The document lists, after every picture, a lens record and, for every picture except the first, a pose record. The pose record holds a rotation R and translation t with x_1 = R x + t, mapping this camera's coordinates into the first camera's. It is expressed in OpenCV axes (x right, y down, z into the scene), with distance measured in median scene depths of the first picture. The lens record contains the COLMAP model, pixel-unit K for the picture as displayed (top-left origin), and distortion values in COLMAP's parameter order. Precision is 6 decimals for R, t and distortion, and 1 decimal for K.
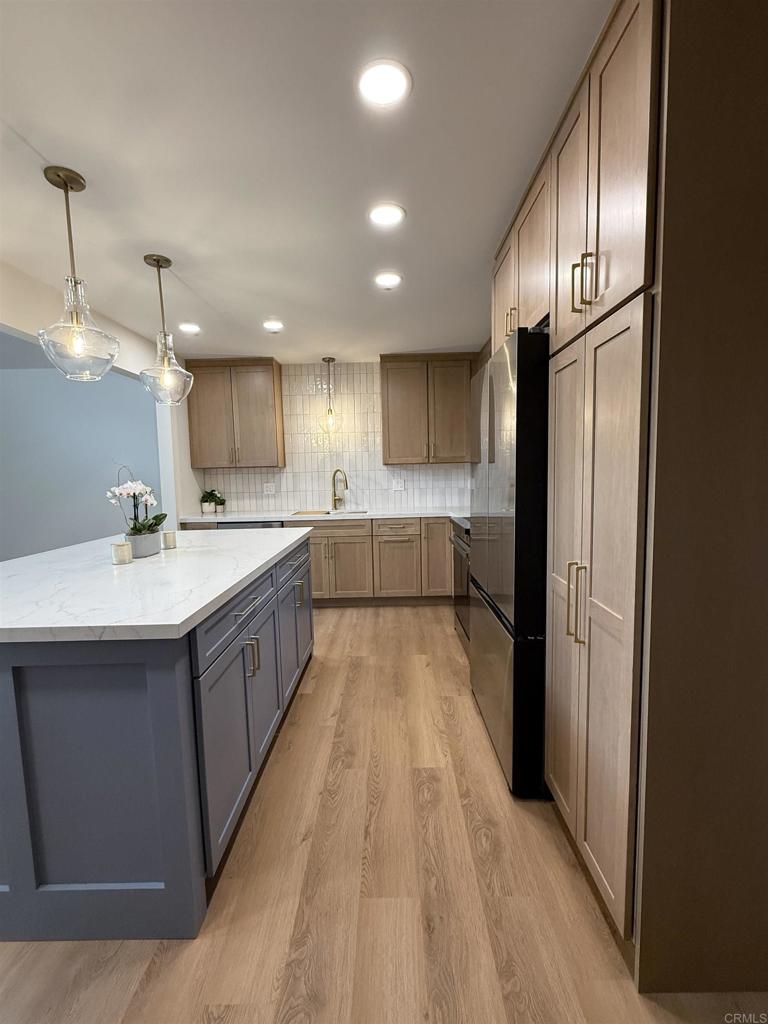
lens RADIAL K [[454.3, 0, 384.0], [0, 454.3, 512.0], [0, 0, 1]] dist [0.013933, -0.008164]
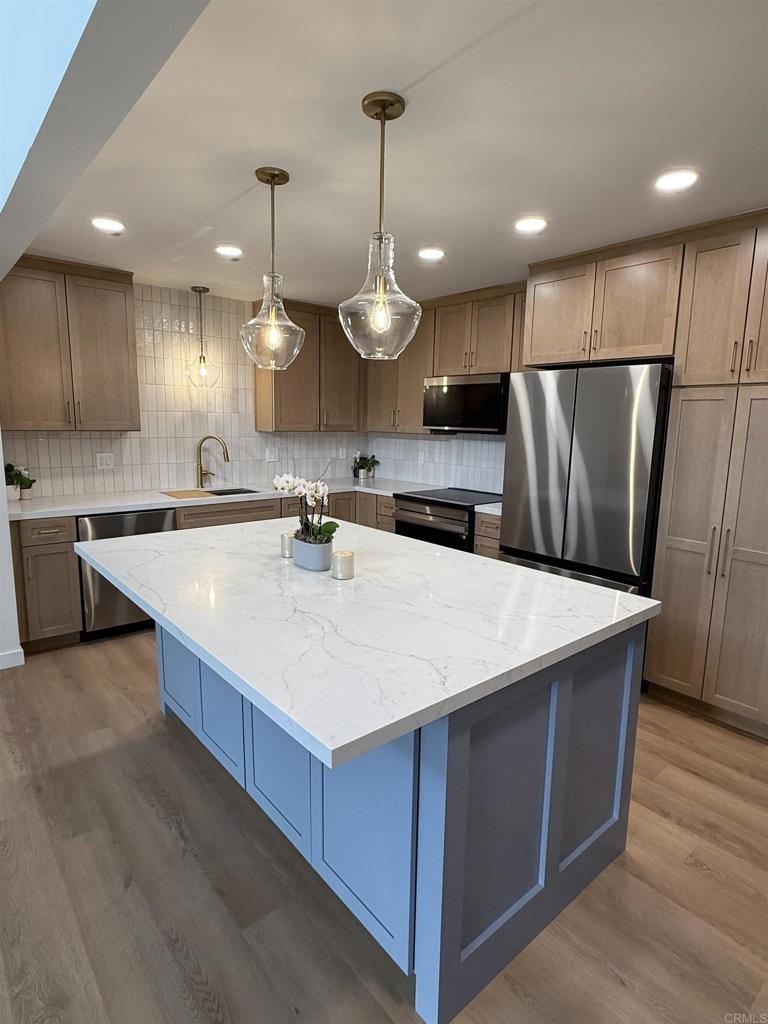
lens RADIAL K [[559.1, 0, 384.0], [0, 559.1, 512.0], [0, 0, 1]] dist [-0.003132, -0.000519]
pose [[0.757810, -0.070911, 0.648610, -0.792414], [0.021574, 0.996256, 0.083712, -0.059527], [-0.652118, -0.049445, 0.756503, 0.132029]]
